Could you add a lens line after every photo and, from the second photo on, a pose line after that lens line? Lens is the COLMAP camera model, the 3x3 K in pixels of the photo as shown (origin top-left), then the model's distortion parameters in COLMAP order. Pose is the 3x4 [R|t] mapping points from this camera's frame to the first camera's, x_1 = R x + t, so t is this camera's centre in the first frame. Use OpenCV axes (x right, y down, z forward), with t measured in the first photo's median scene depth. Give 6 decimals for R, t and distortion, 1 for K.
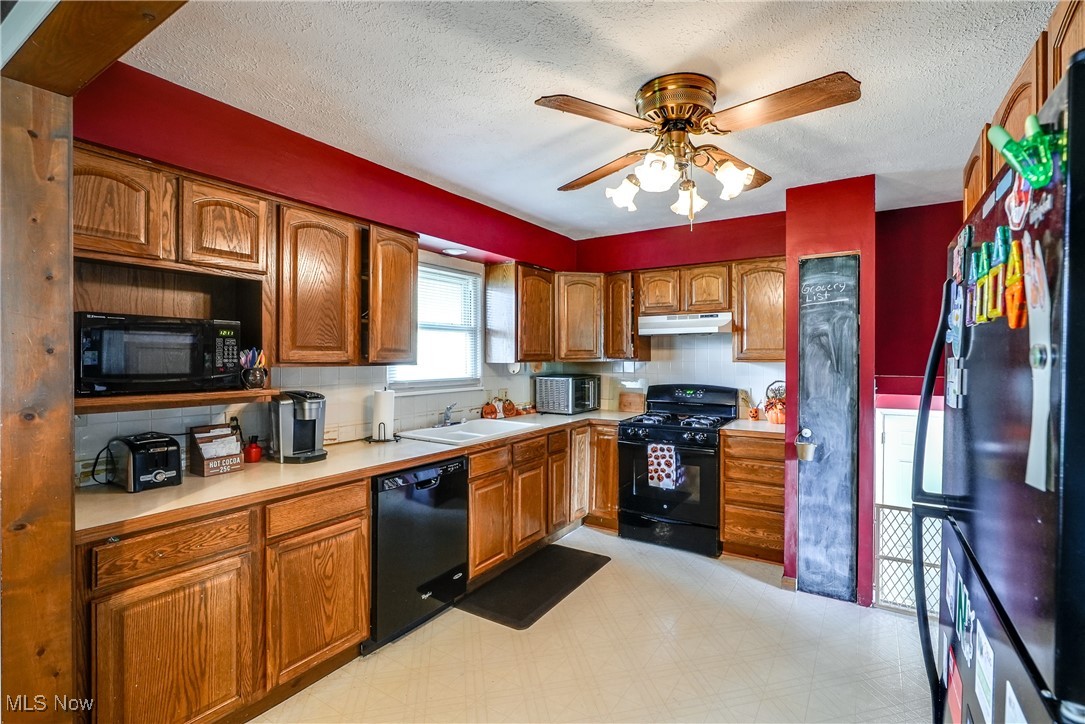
lens RADIAL K [[488.6, 0, 584.3], [0, 488.6, 358.9], [0, 0, 1]] dist [-0.015399, 0.007355]
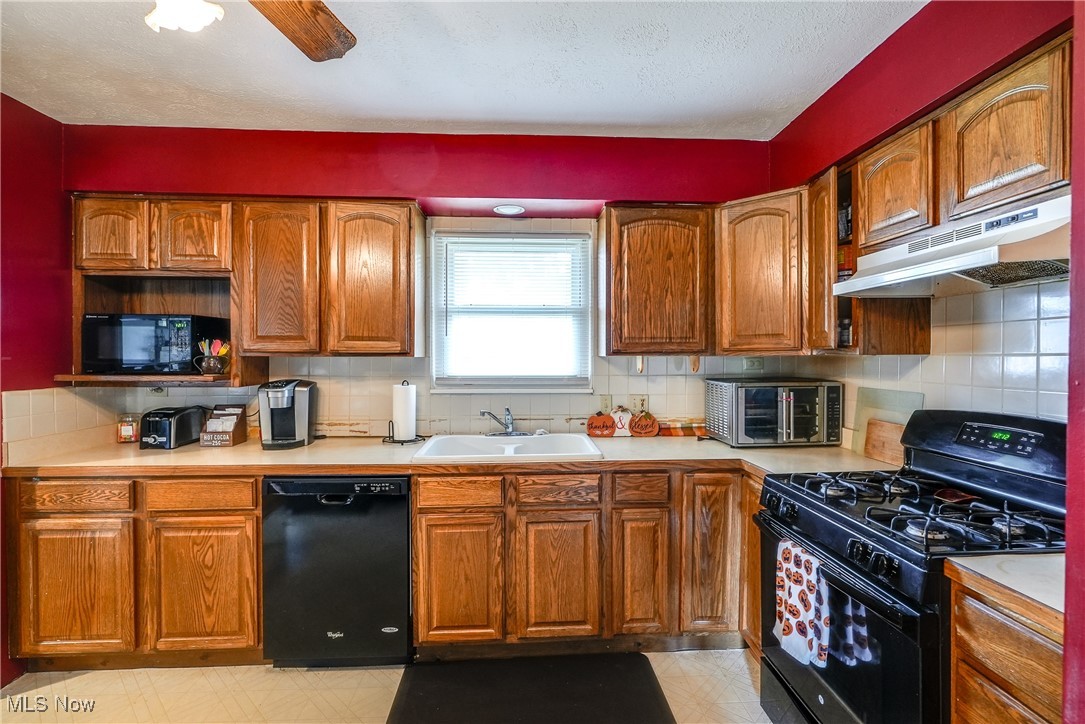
lens RADIAL K [[494.2, 0, 545.5], [0, 494.2, 359.8], [0, 0, 1]] dist [-0.016140, 0.008508]
pose [[0.553223, 0.007443, -0.833000, 0.531255], [-0.004243, 0.999972, 0.006117, 0.013317], [0.833022, 0.000150, 0.553240, 0.790303]]
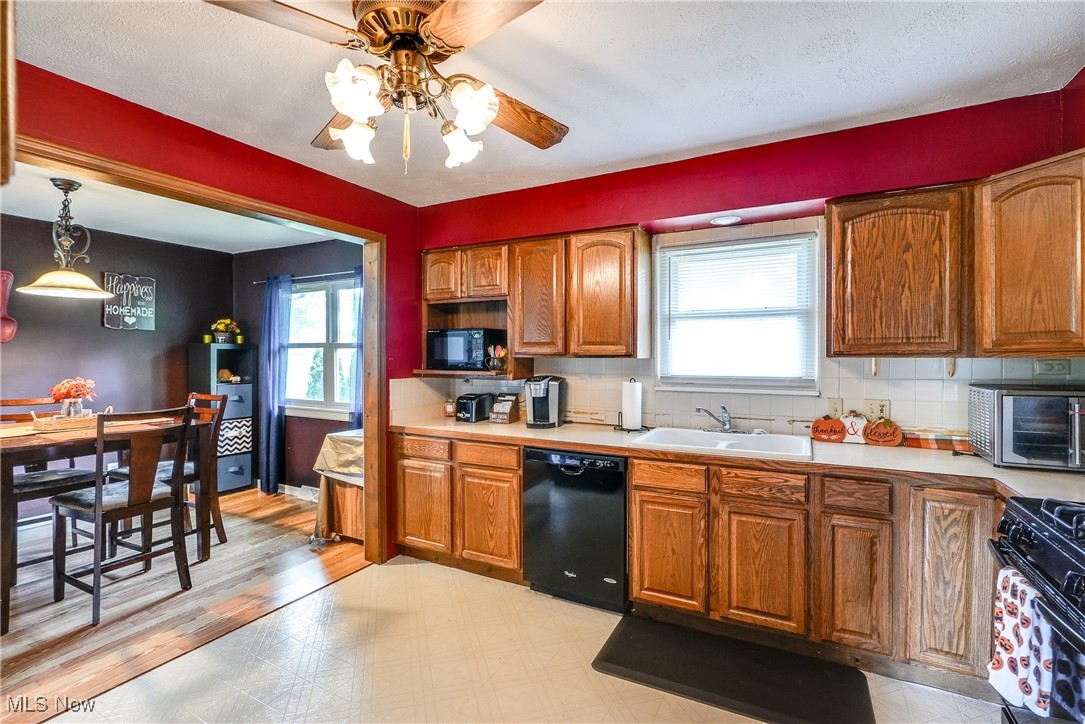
lens RADIAL K [[494.2, 0, 545.5], [0, 494.2, 359.8], [0, 0, 1]] dist [-0.016140, 0.008508]
pose [[0.048076, 0.009100, -0.998802, 0.700066], [-0.004050, 0.999952, 0.008916, 0.009078], [0.998835, 0.003617, 0.048111, 0.843718]]
